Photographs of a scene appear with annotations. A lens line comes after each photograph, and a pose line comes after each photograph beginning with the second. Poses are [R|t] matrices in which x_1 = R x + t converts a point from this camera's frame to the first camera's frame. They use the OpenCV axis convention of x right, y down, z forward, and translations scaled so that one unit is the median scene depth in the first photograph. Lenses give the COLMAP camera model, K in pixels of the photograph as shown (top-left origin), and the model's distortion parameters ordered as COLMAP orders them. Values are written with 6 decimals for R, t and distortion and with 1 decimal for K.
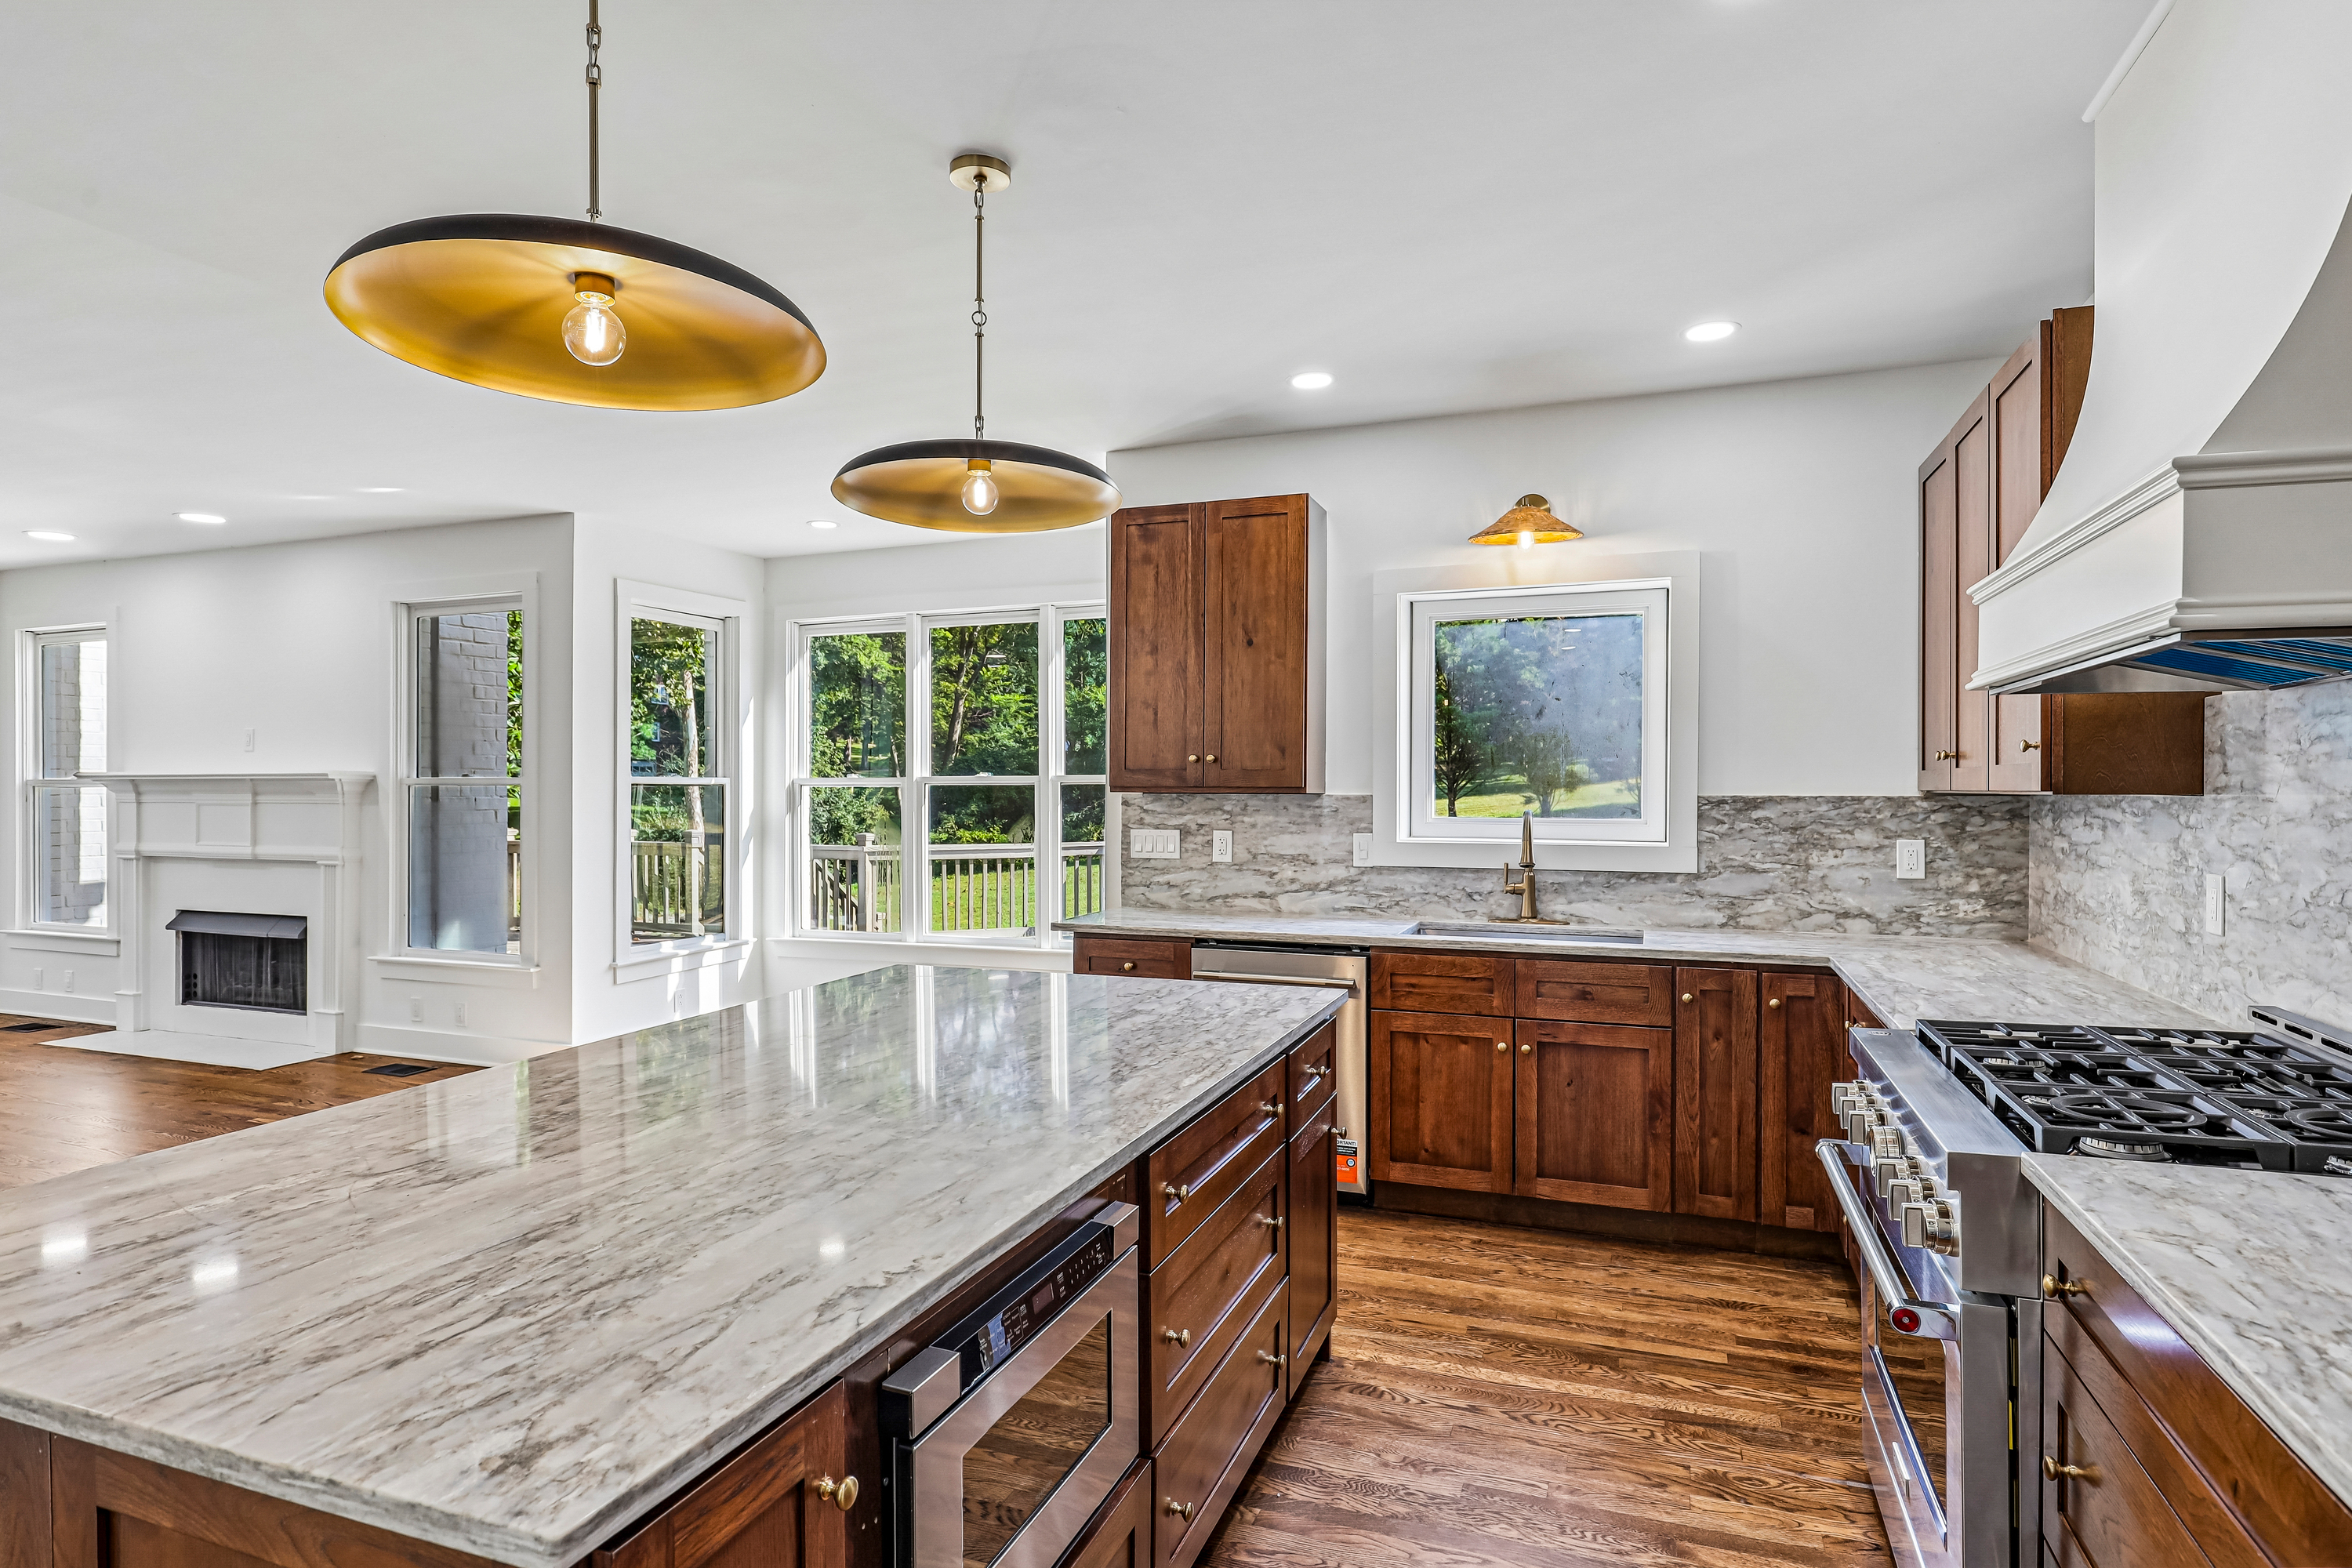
lens RADIAL K [[1249.9, 0, 1172.2], [0, 1249.9, 798.0], [0, 0, 1]] dist [-0.000537, -0.001486]
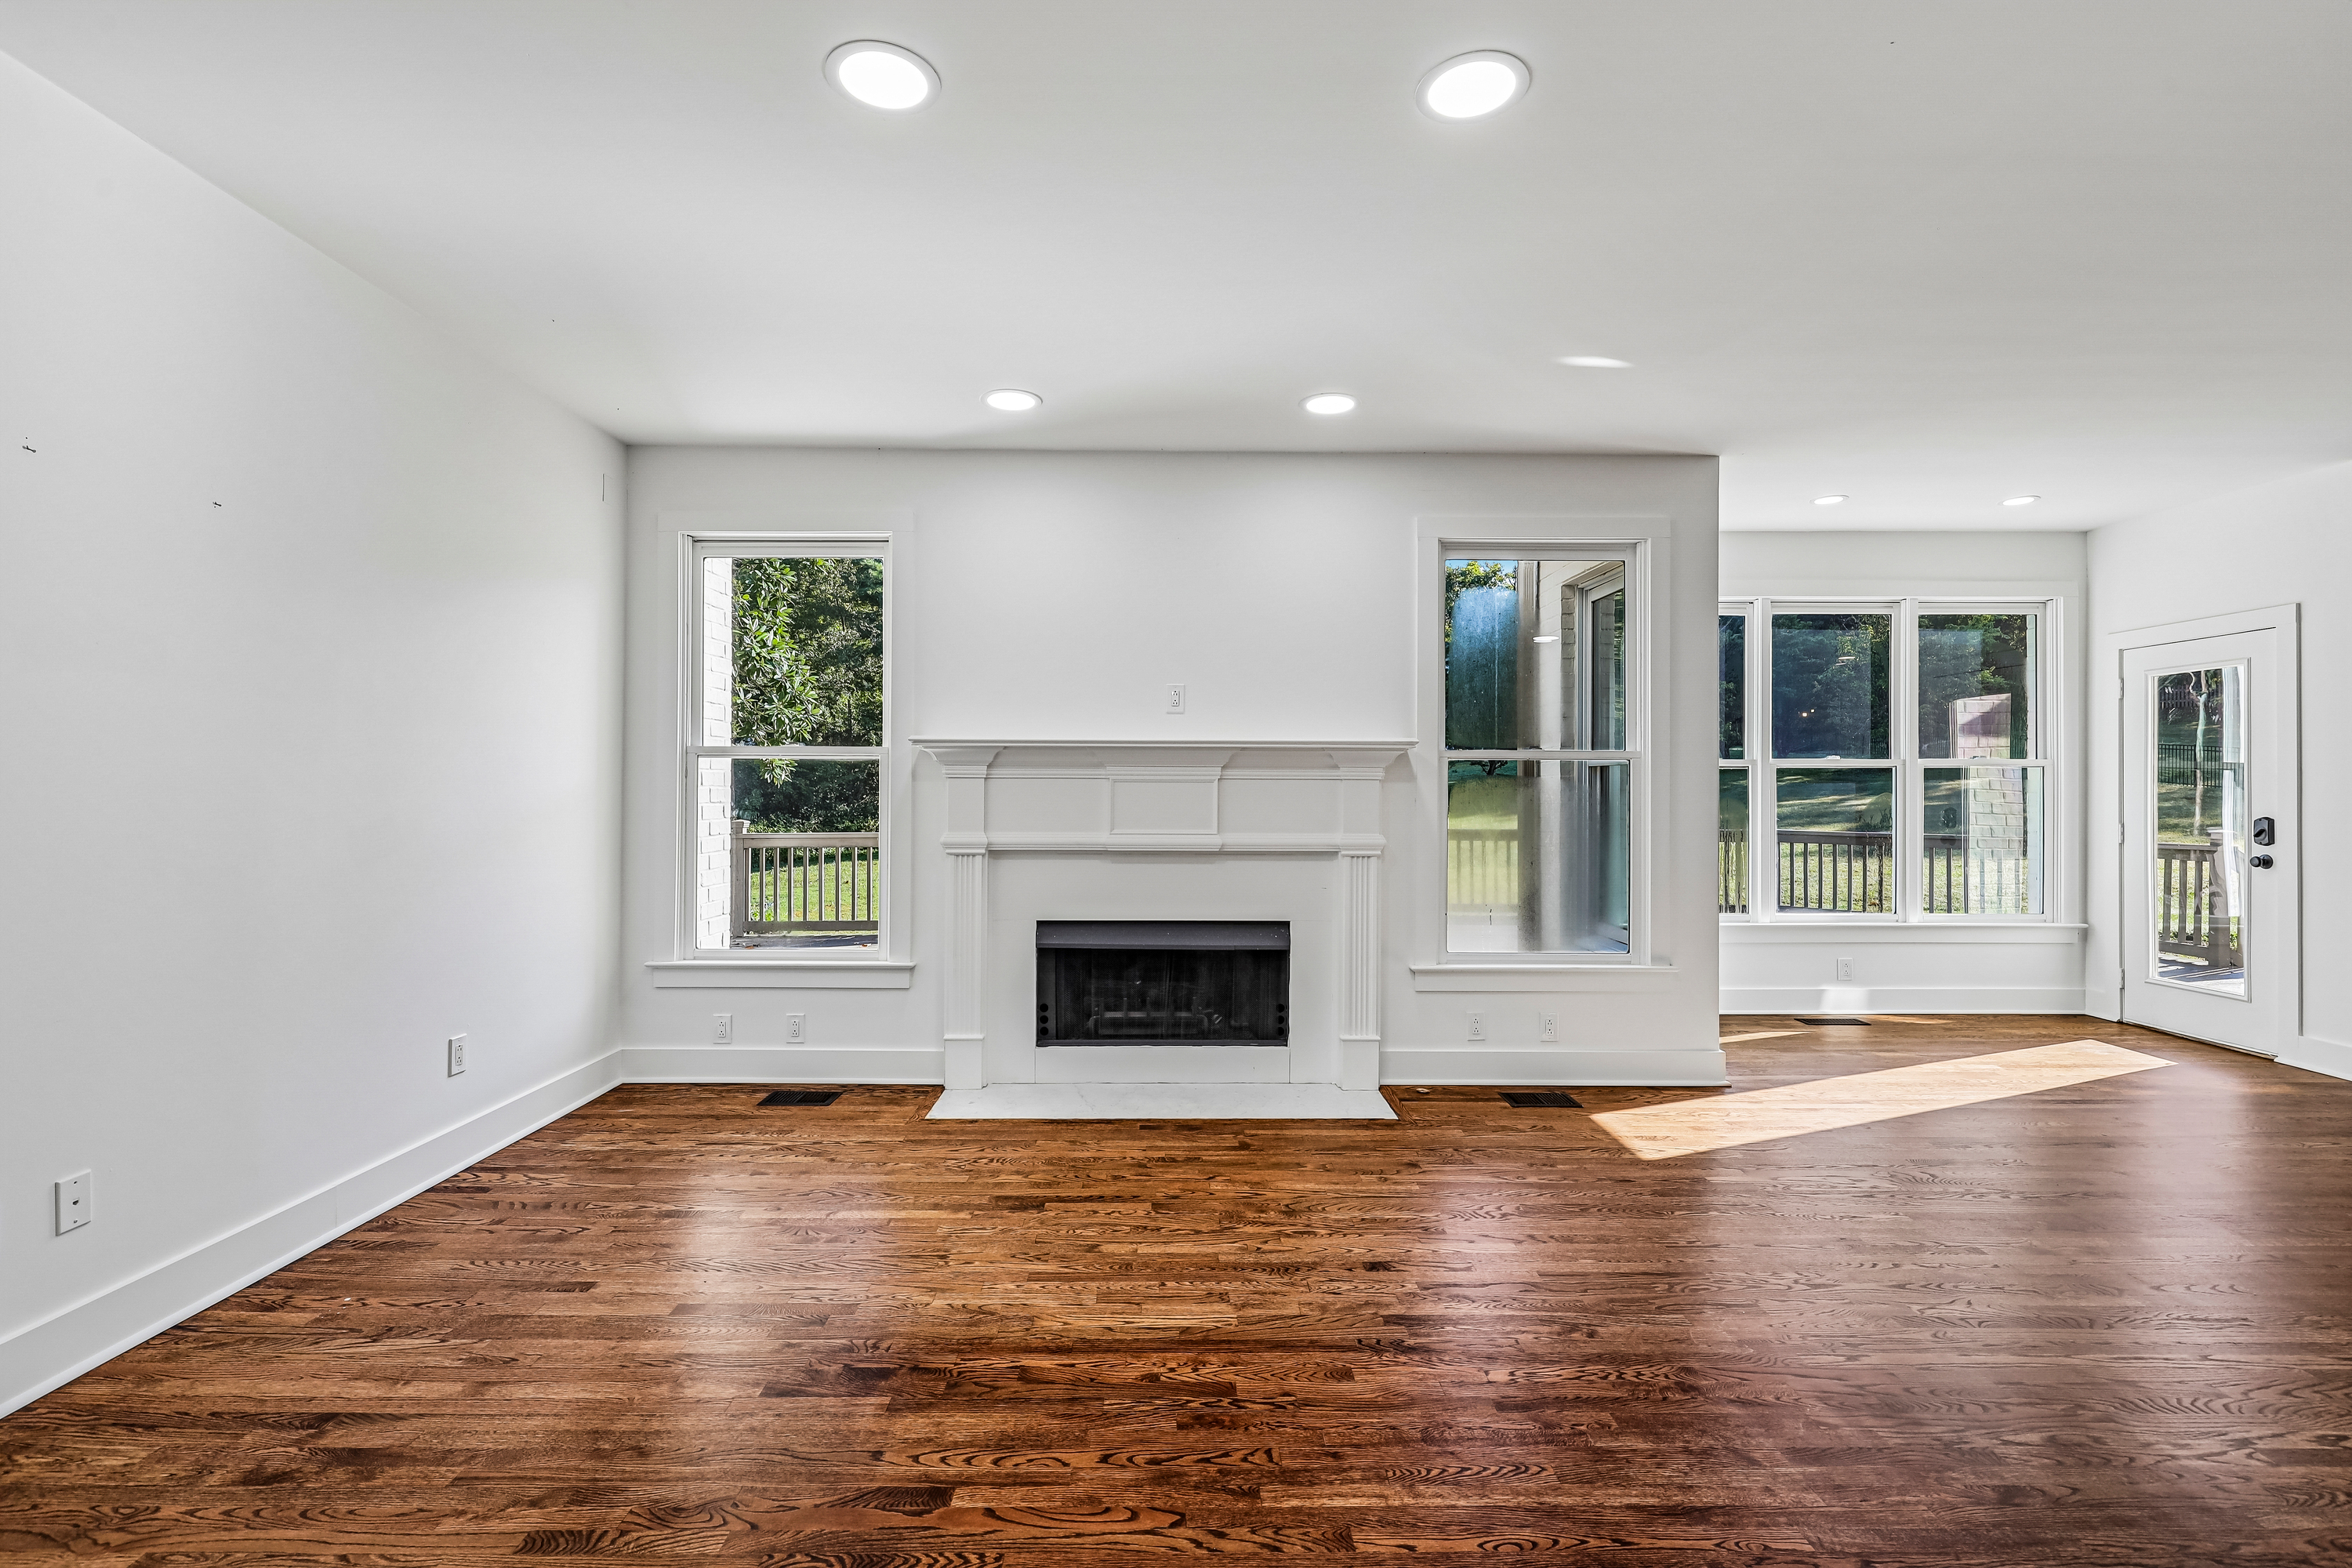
lens RADIAL K [[1057.0, 0, 1177.3], [0, 1057.0, 783.9], [0, 0, 1]] dist [-0.000574, -0.000259]
pose [[0.929125, 0.006606, 0.369707, -1.517930], [-0.002311, 0.999925, -0.012058, 0.022911], [-0.369759, 0.010349, 0.929070, 0.600163]]
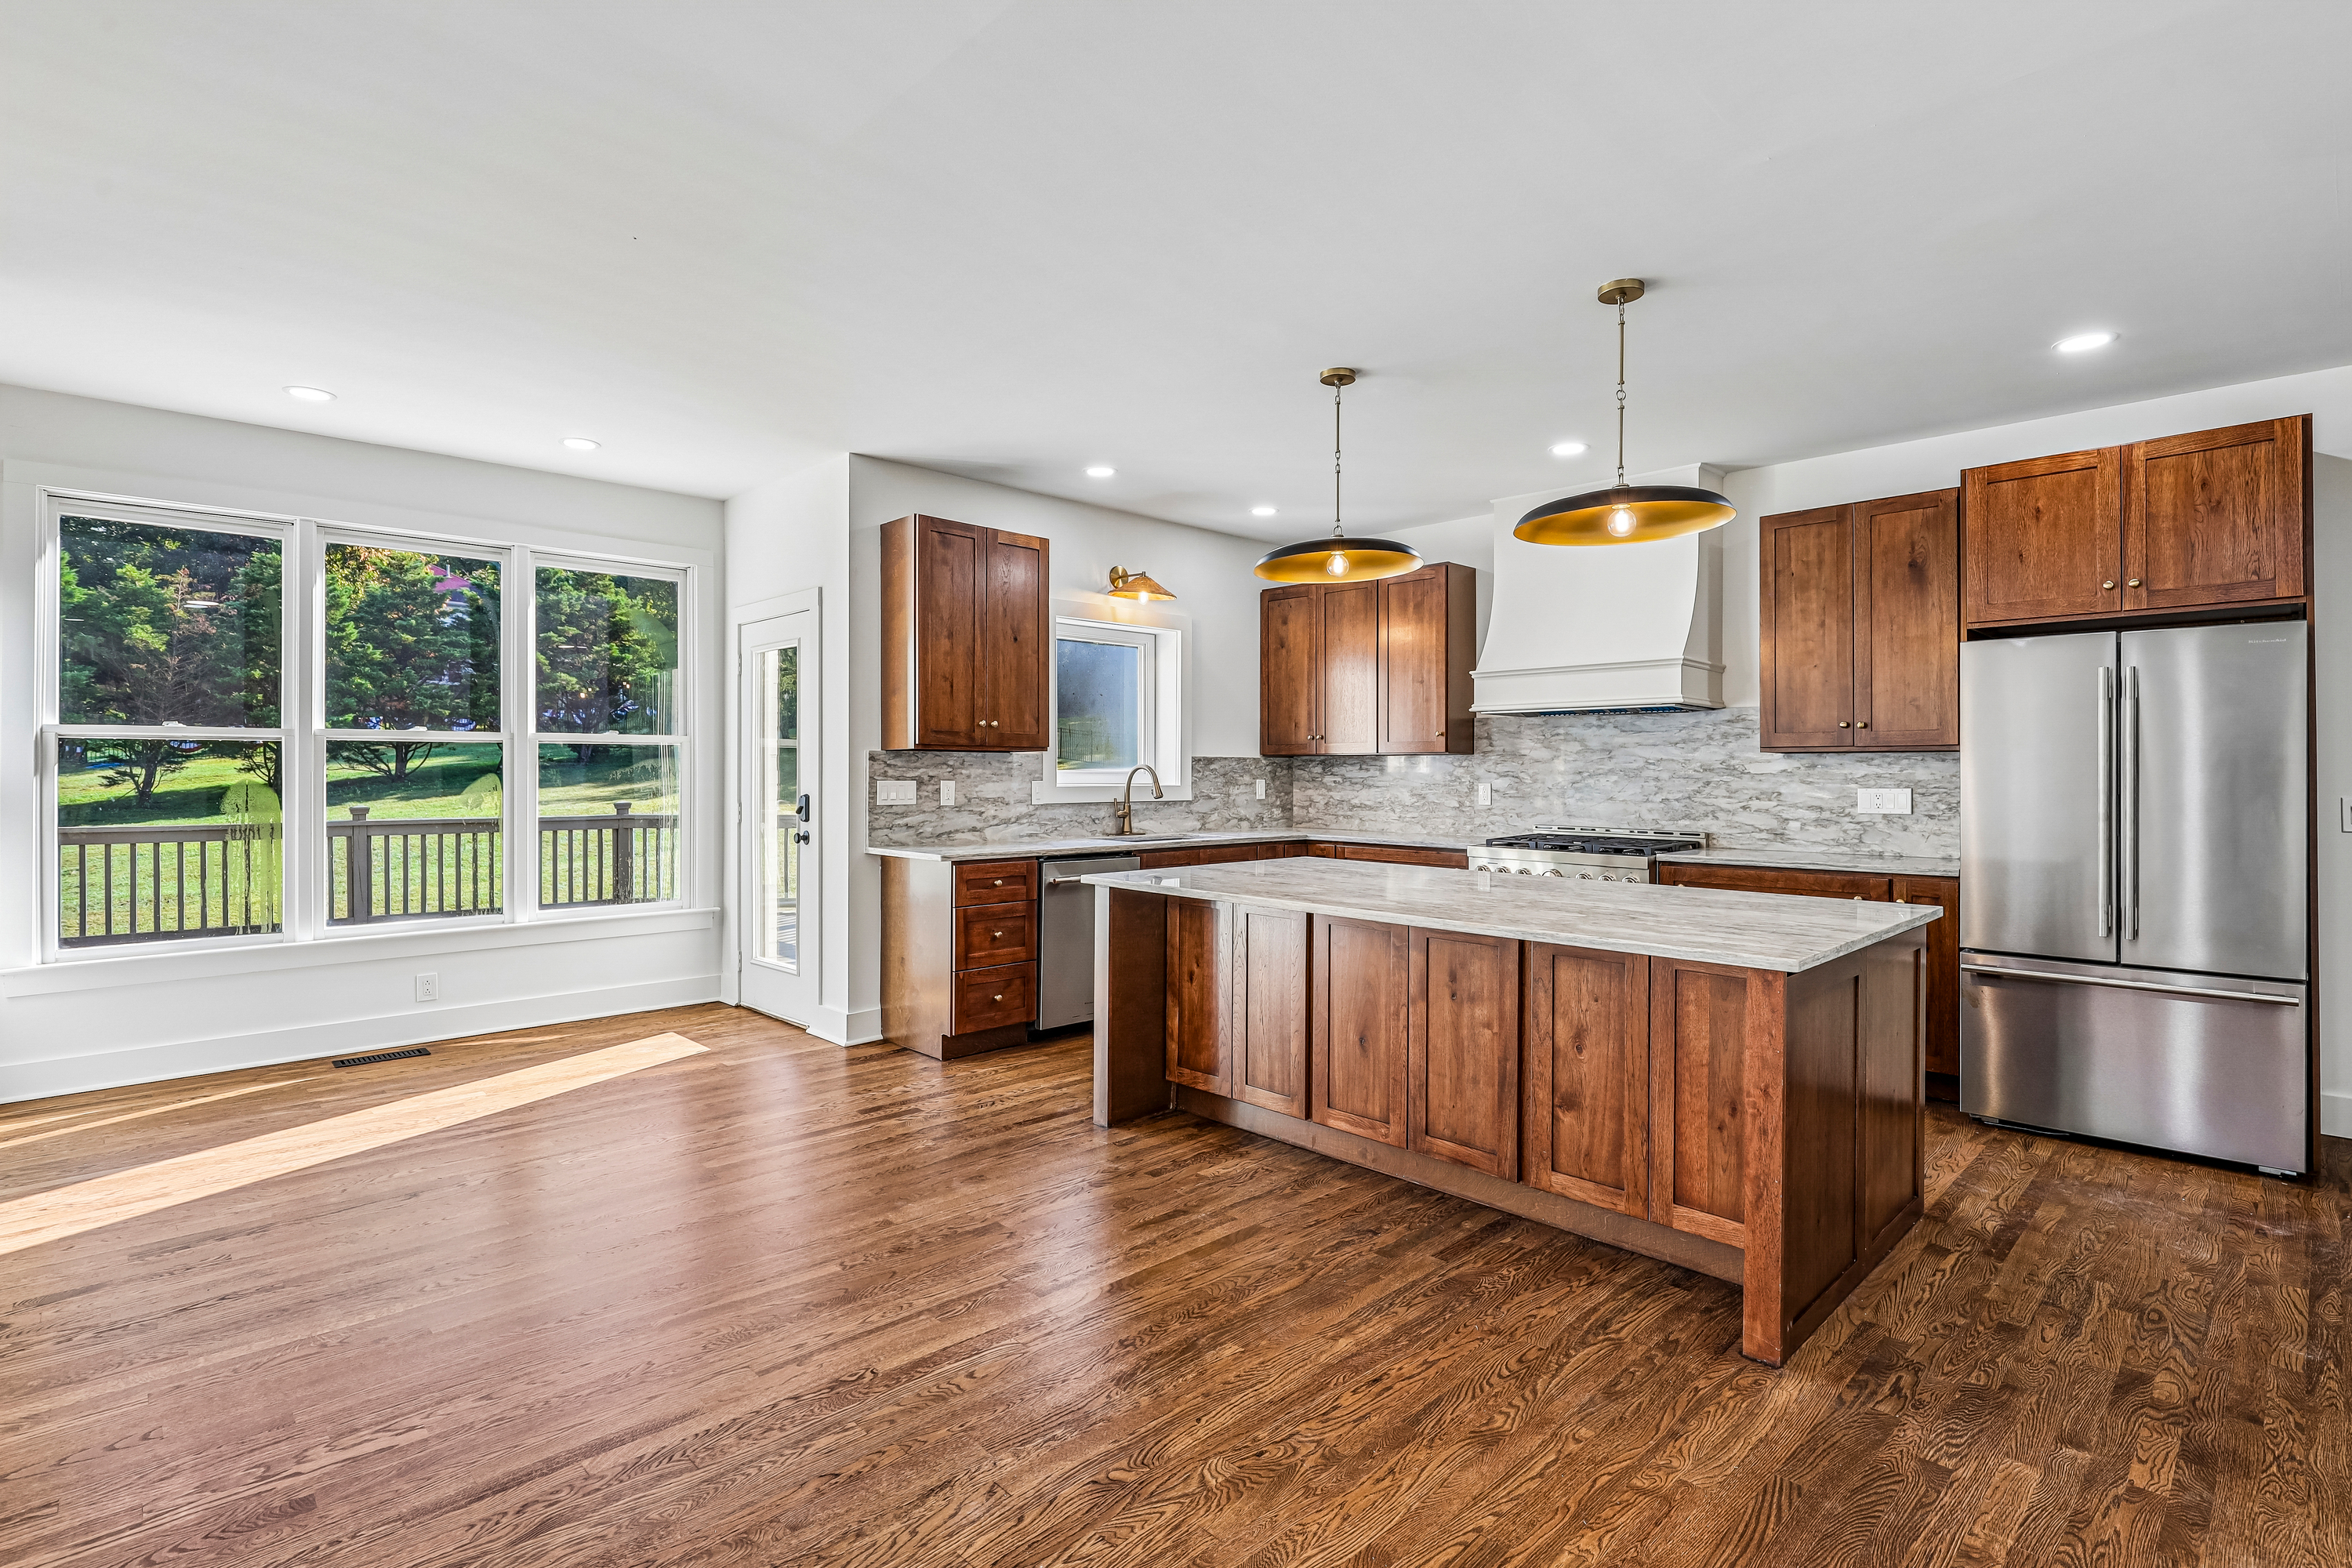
lens RADIAL K [[1131.1, 0, 1174.4], [0, 1131.1, 767.8], [0, 0, 1]] dist [0.003254, -0.000987]
pose [[0.417328, 0.005158, 0.908741, -0.980880], [0.005068, 0.999955, -0.008004, 0.025379], [-0.908742, 0.007946, 0.417283, 0.336702]]
